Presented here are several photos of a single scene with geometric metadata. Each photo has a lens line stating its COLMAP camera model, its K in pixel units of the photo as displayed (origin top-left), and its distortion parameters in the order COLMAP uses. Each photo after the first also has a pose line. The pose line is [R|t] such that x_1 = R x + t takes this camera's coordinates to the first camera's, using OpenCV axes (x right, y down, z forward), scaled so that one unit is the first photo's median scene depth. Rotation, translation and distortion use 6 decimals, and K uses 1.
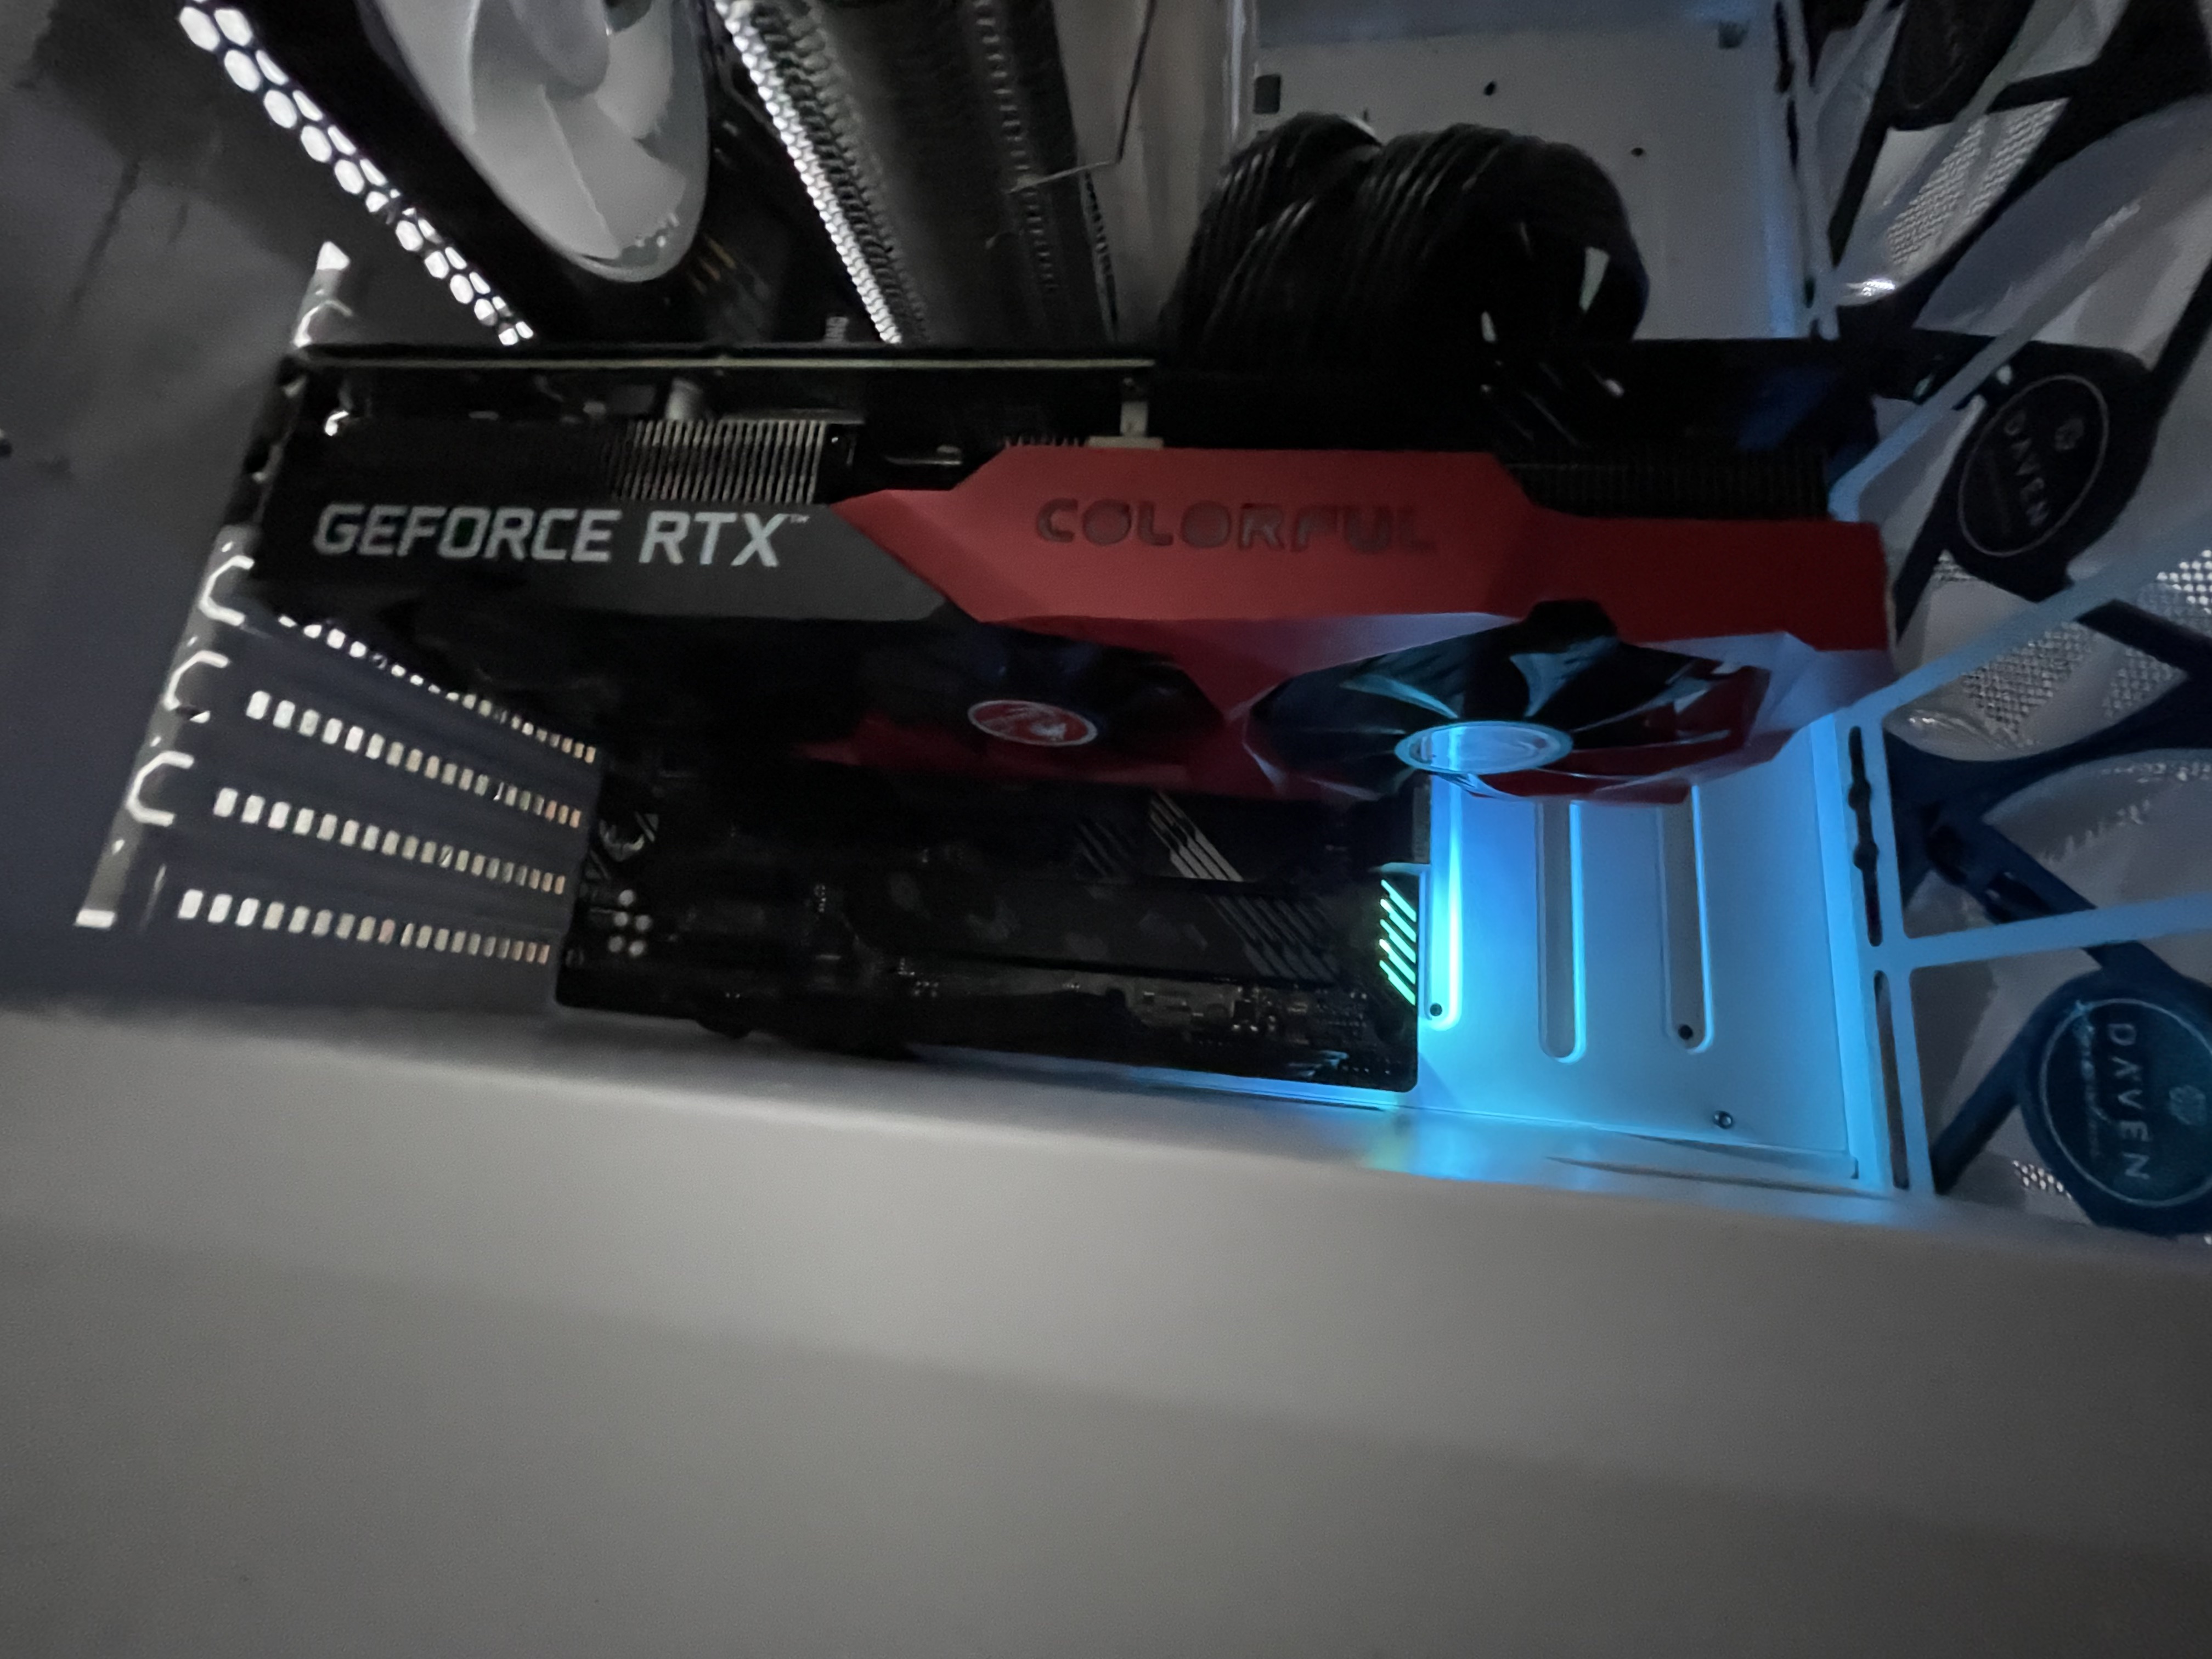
lens RADIAL K [[891.3, 0, 1095.6], [0, 891.3, 832.5], [0, 0, 1]] dist [-0.009011, 0.000837]
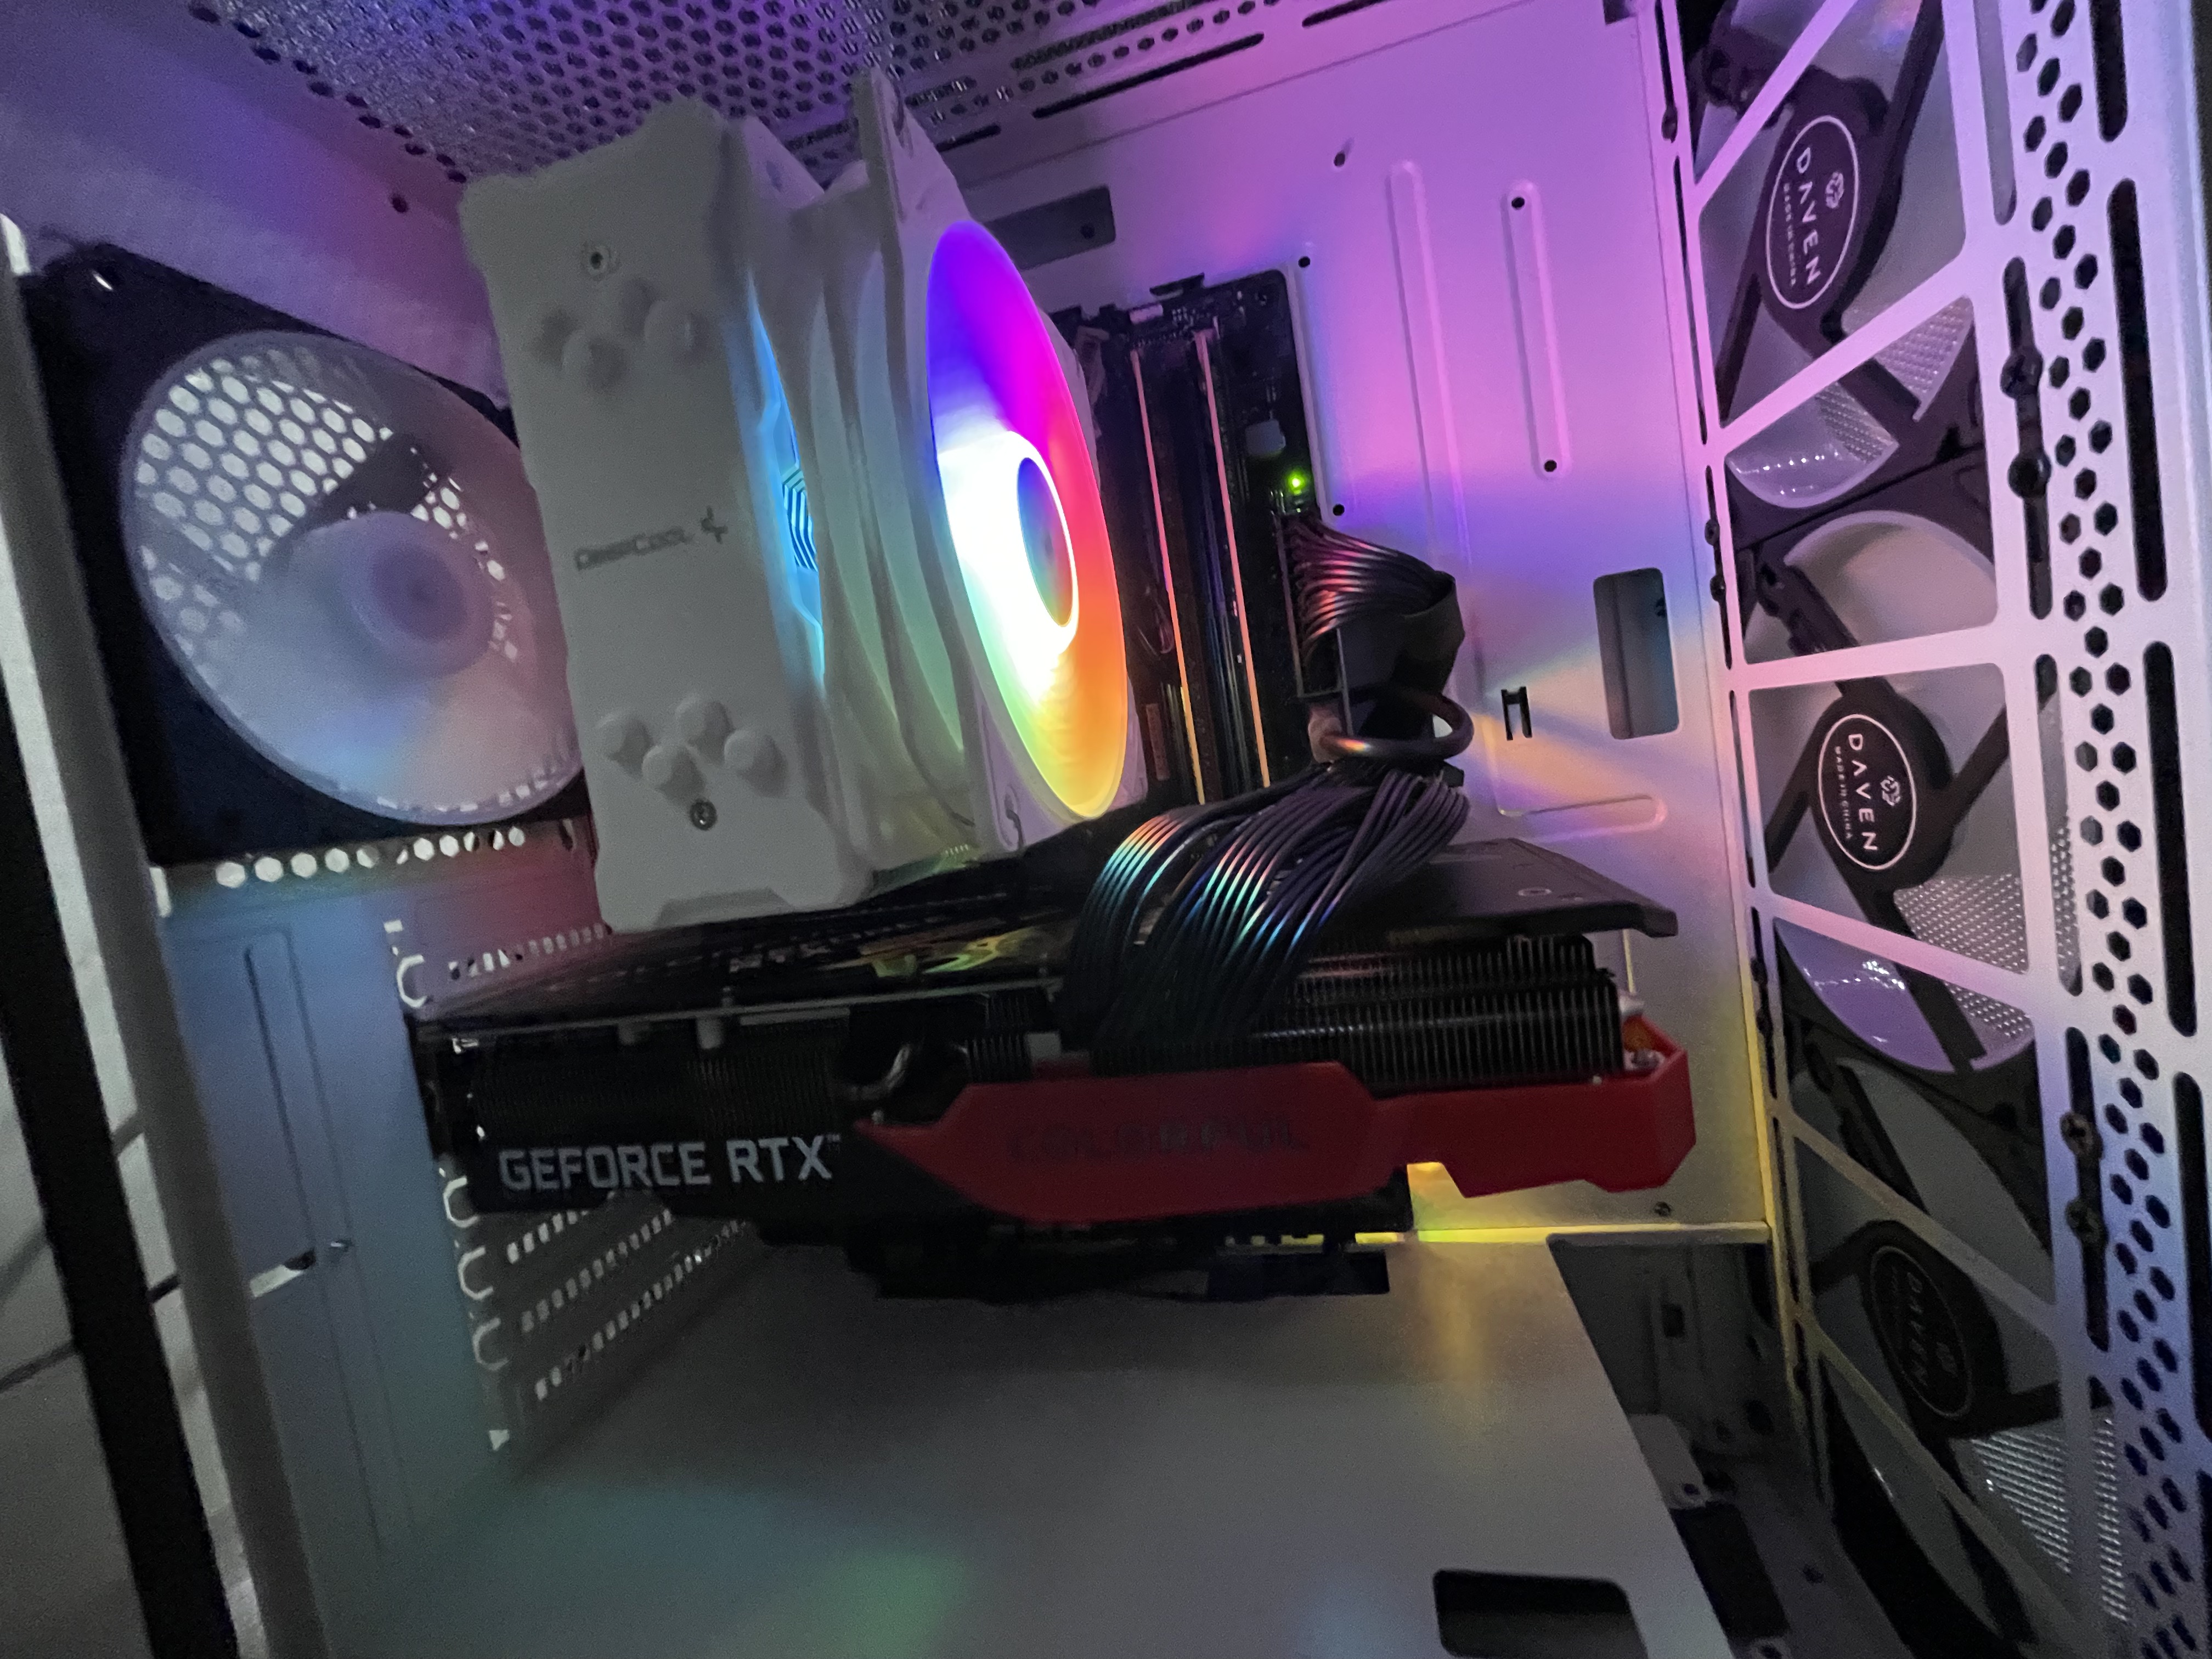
lens RADIAL K [[891.3, 0, 1095.6], [0, 891.3, 836.0], [0, 0, 1]] dist [-0.009011, 0.000837]
pose [[0.962367, -0.240506, -0.126516, 0.268663], [0.267426, 0.920894, 0.283614, -0.882549], [0.048297, -0.306774, 0.950556, -0.080925]]
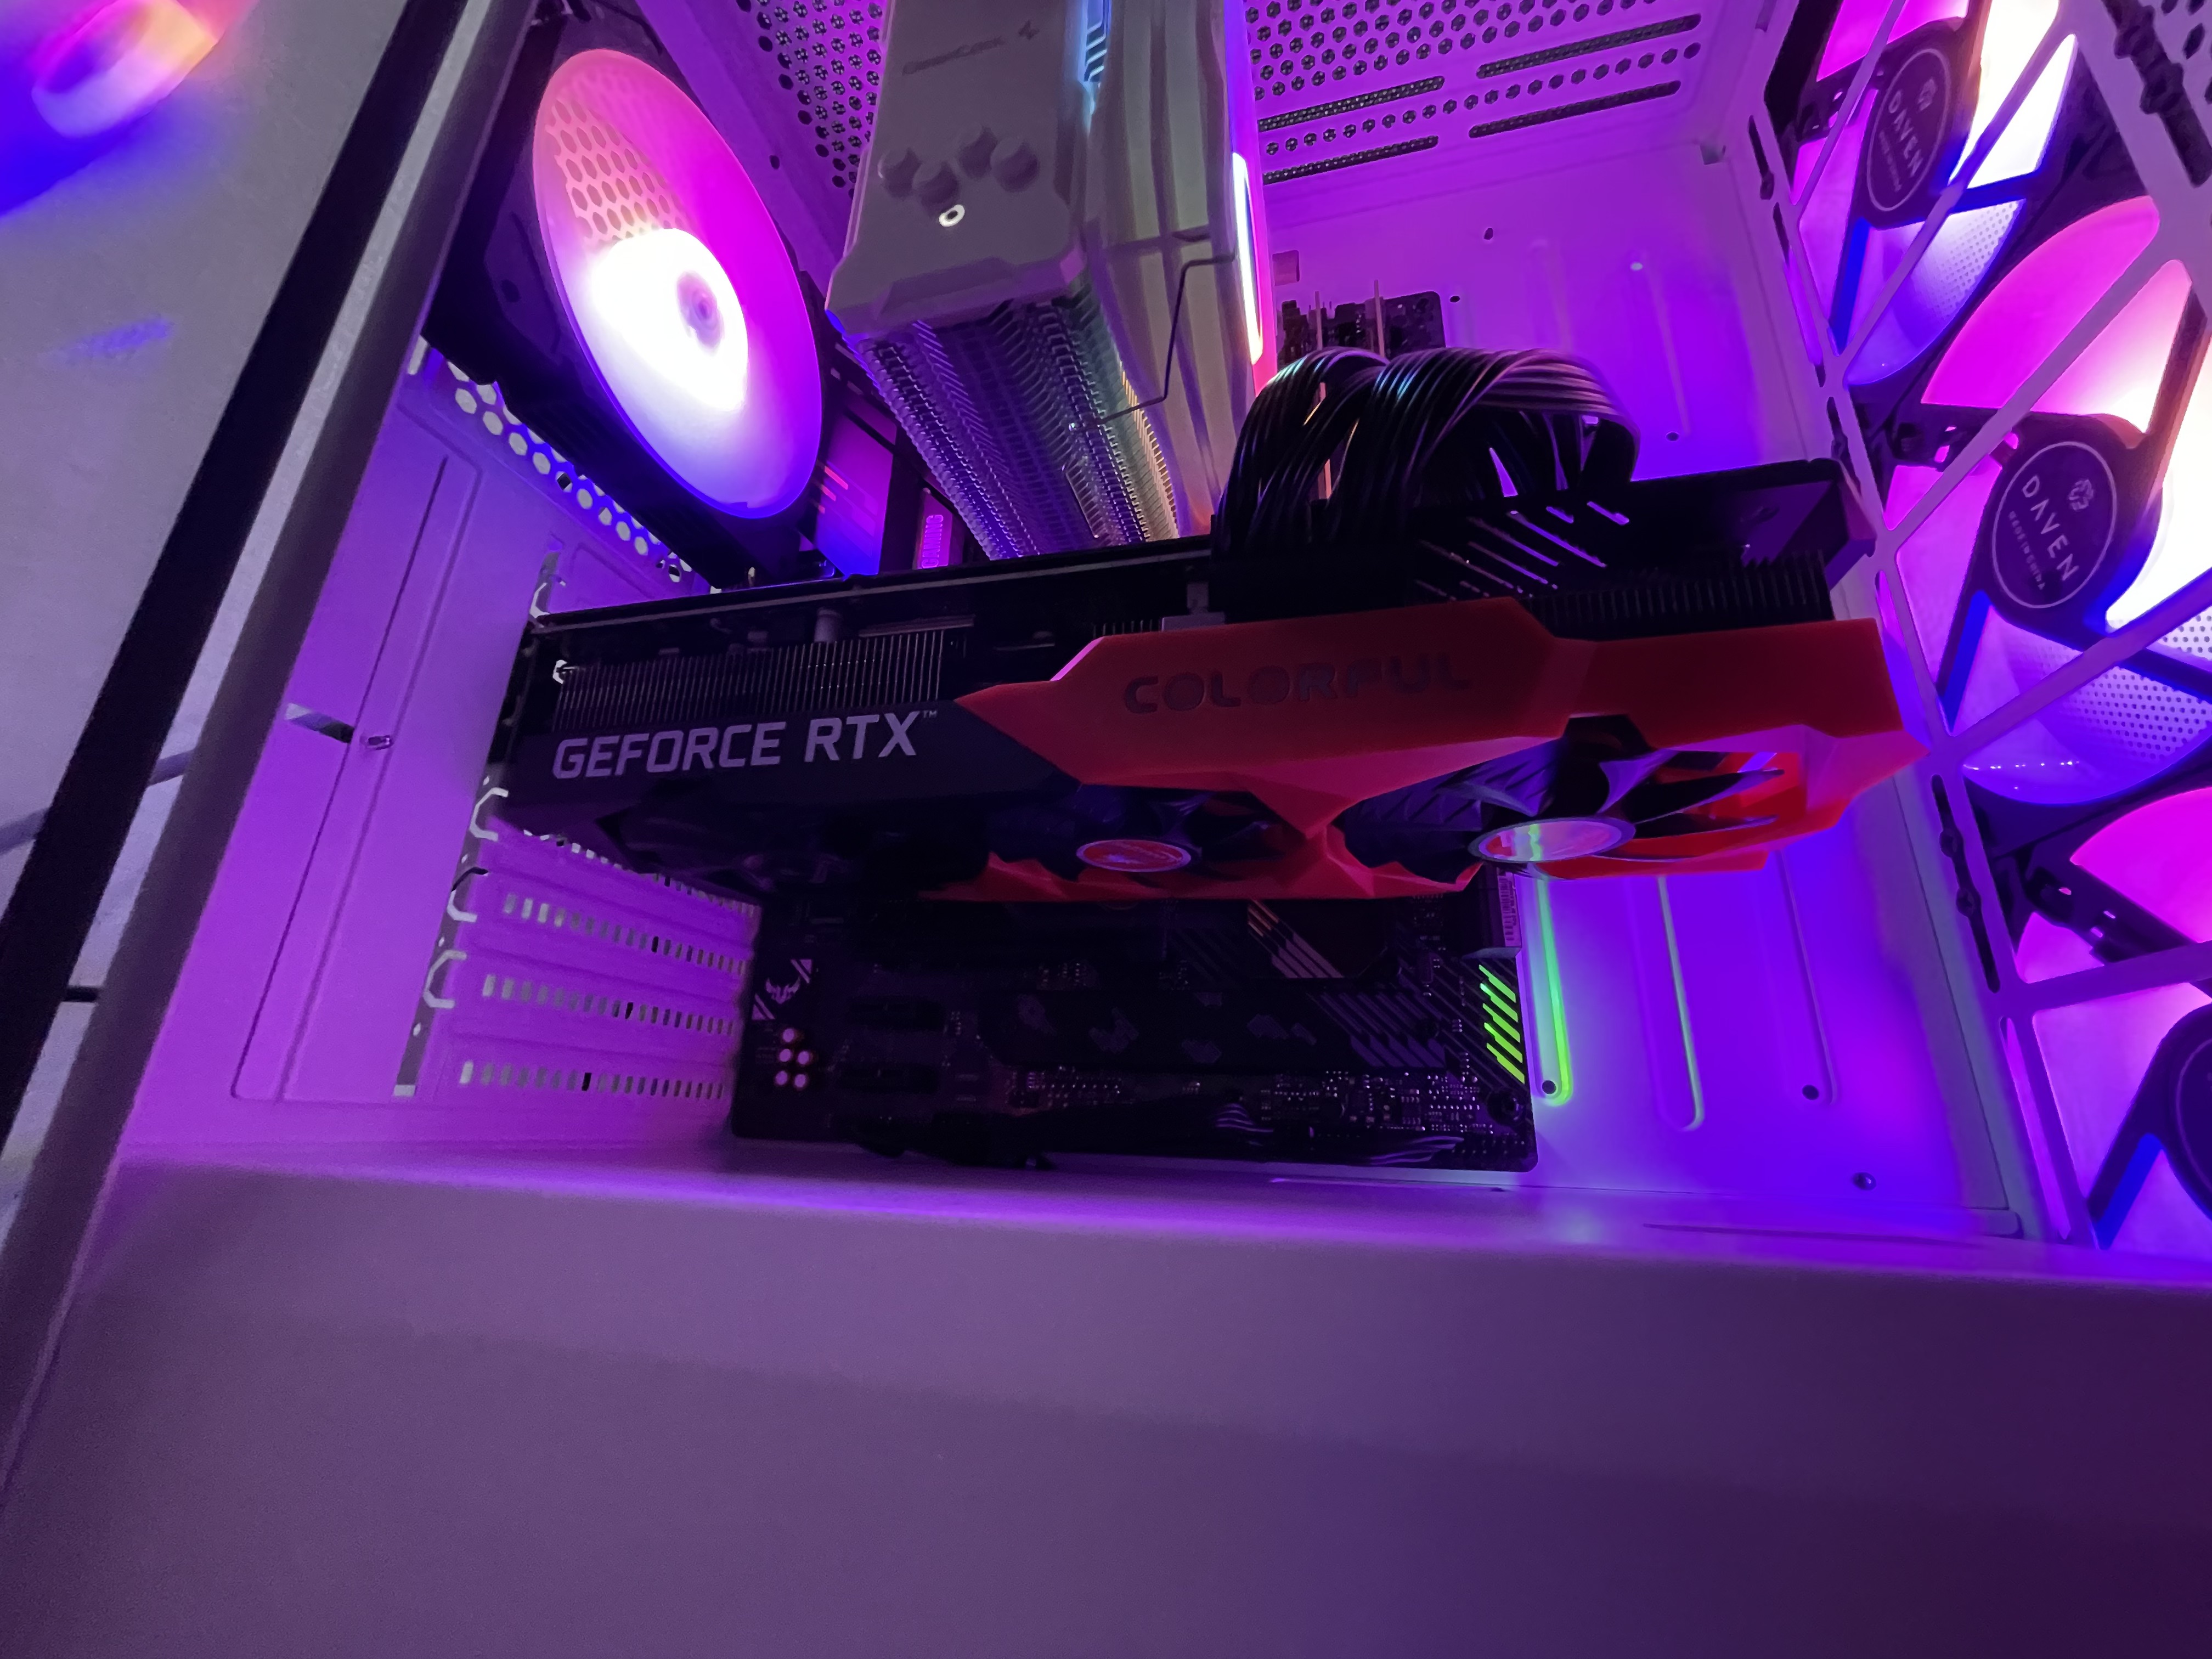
lens RADIAL K [[891.3, 0, 1094.2], [0, 891.3, 837.5], [0, 0, 1]] dist [-0.009011, 0.000837]
pose [[0.989309, -0.099086, -0.107003, 0.001604], [0.087839, 0.990569, -0.105155, -0.032532], [0.116413, 0.094632, 0.988682, -0.133416]]
